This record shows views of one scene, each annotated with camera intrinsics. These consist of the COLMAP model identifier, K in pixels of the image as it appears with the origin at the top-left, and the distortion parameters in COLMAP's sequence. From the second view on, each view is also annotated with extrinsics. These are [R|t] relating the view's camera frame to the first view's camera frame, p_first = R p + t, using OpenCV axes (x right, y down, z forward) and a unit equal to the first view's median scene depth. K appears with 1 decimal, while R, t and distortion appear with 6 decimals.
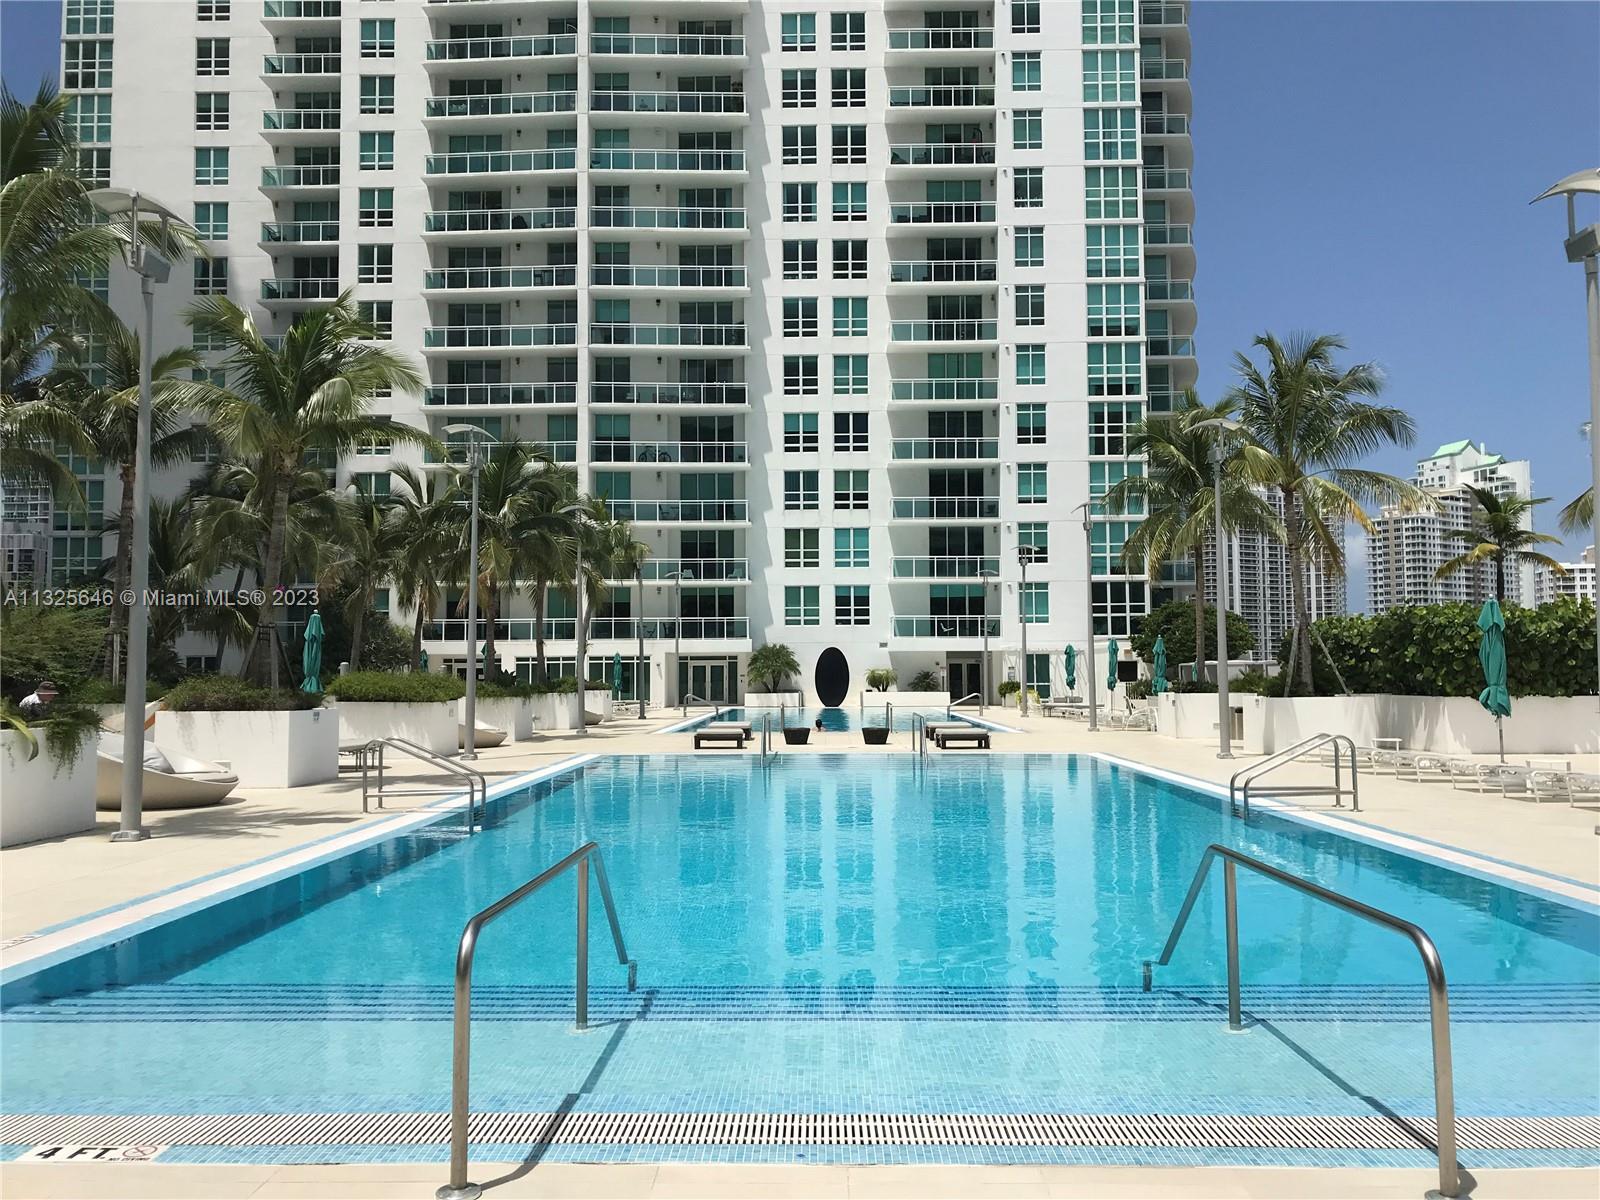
lens RADIAL K [[1284.8, 0, 799.9], [0, 1284.8, 609.8], [0, 0, 1]] dist [0.004955, -0.005085]
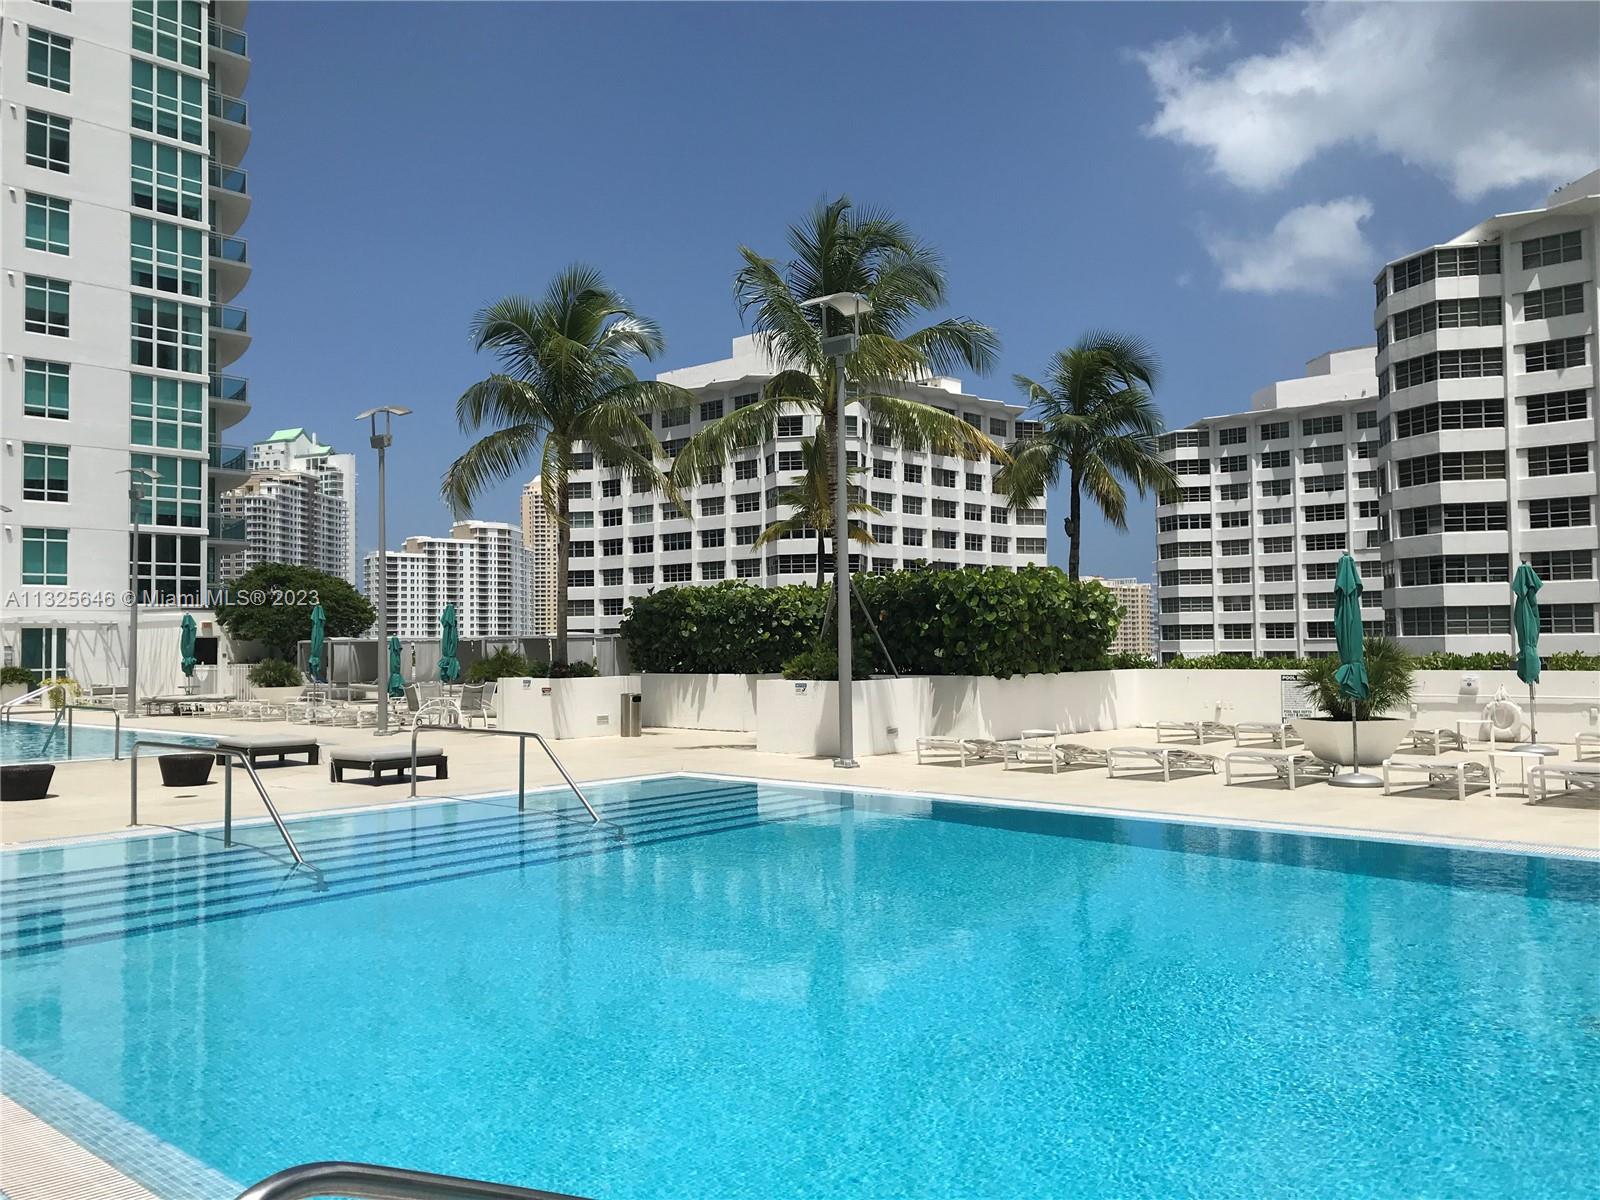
lens RADIAL K [[1284.8, 0, 799.9], [0, 1284.8, 609.8], [0, 0, 1]] dist [0.004955, -0.005085]
pose [[0.650002, 0.019011, 0.759694, -0.088751], [-0.030903, 0.999521, 0.001429, 0.010197], [-0.759304, -0.024406, 0.650279, 0.209738]]
